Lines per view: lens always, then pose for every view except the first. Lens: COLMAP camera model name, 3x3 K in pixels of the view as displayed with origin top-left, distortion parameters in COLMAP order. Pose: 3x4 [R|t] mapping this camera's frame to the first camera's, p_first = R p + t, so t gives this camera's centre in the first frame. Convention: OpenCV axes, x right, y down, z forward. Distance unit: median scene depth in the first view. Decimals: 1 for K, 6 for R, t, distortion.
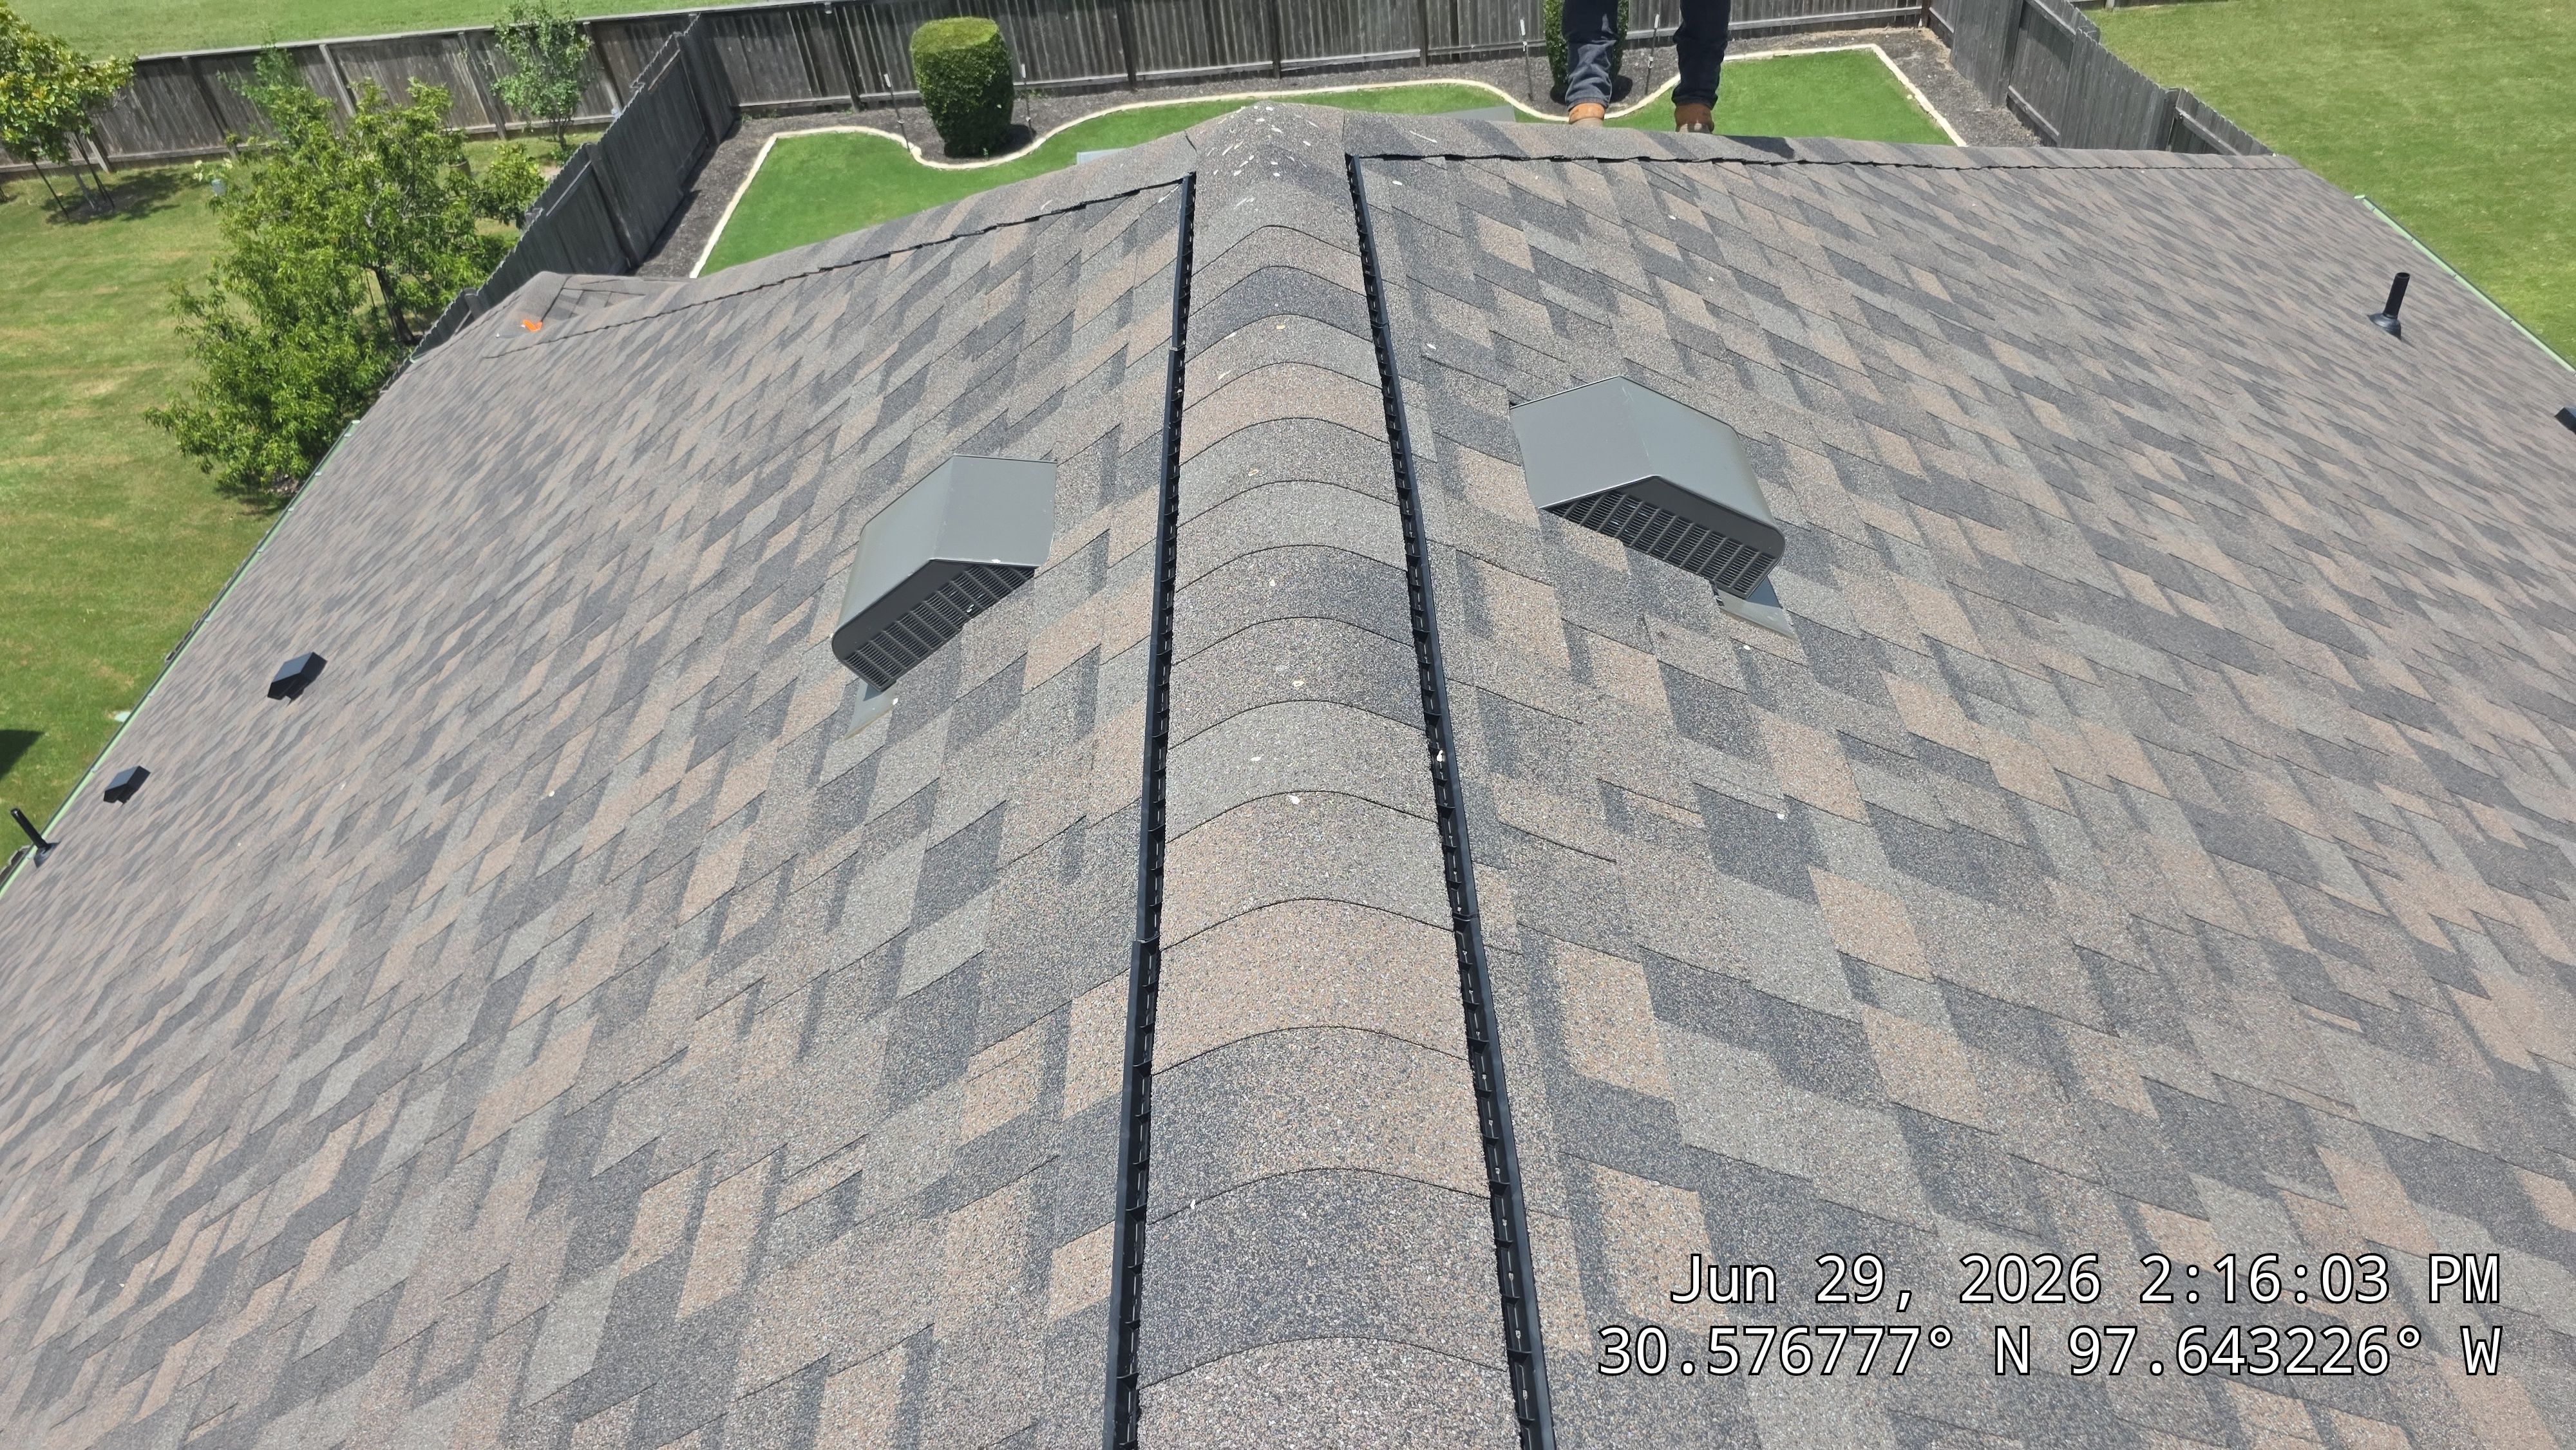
lens RADIAL K [[1727.4, 0, 1379.7], [0, 1727.4, 724.6], [0, 0, 1]] dist [0.072327, -0.076241]
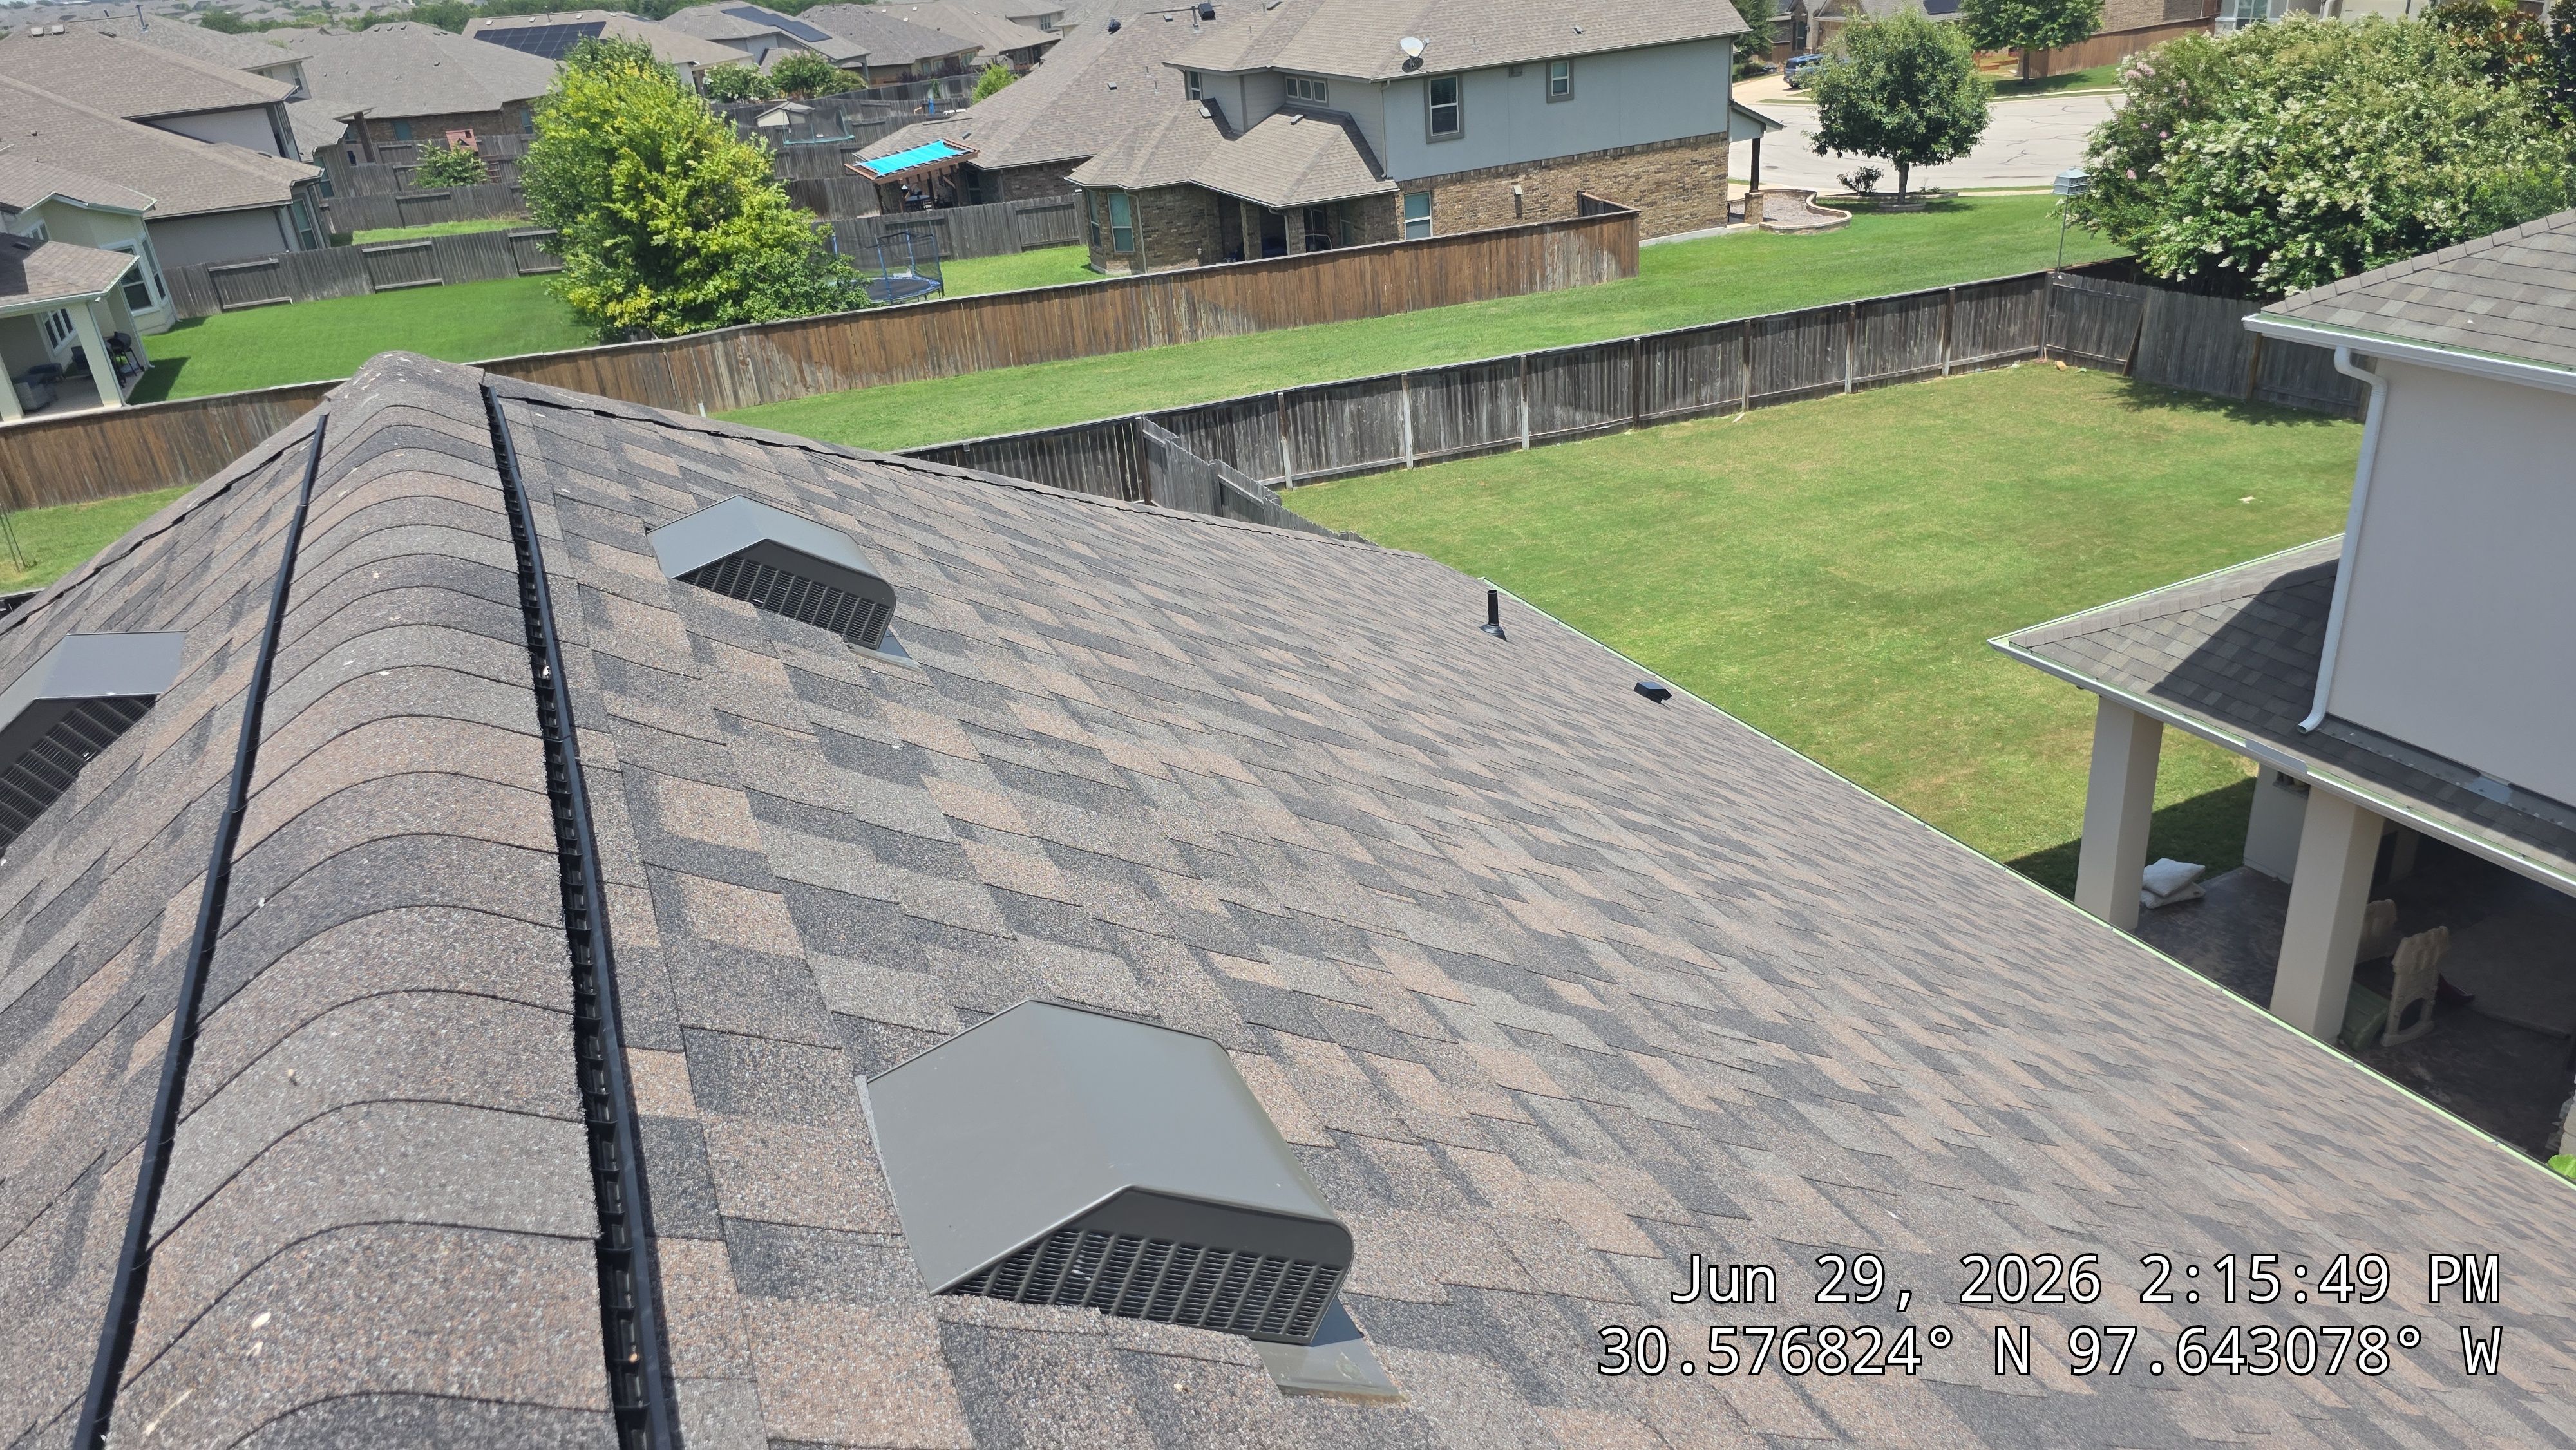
lens RADIAL K [[1677.0, 0, 1296.6], [0, 1677.0, 722.0], [0, 0, 1]] dist [0.044625, -0.064138]
pose [[0.928049, -0.124724, 0.350955, 0.070942], [0.212552, 0.951117, -0.224051, 0.285627], [-0.305854, 0.282527, 0.909193, -0.095768]]
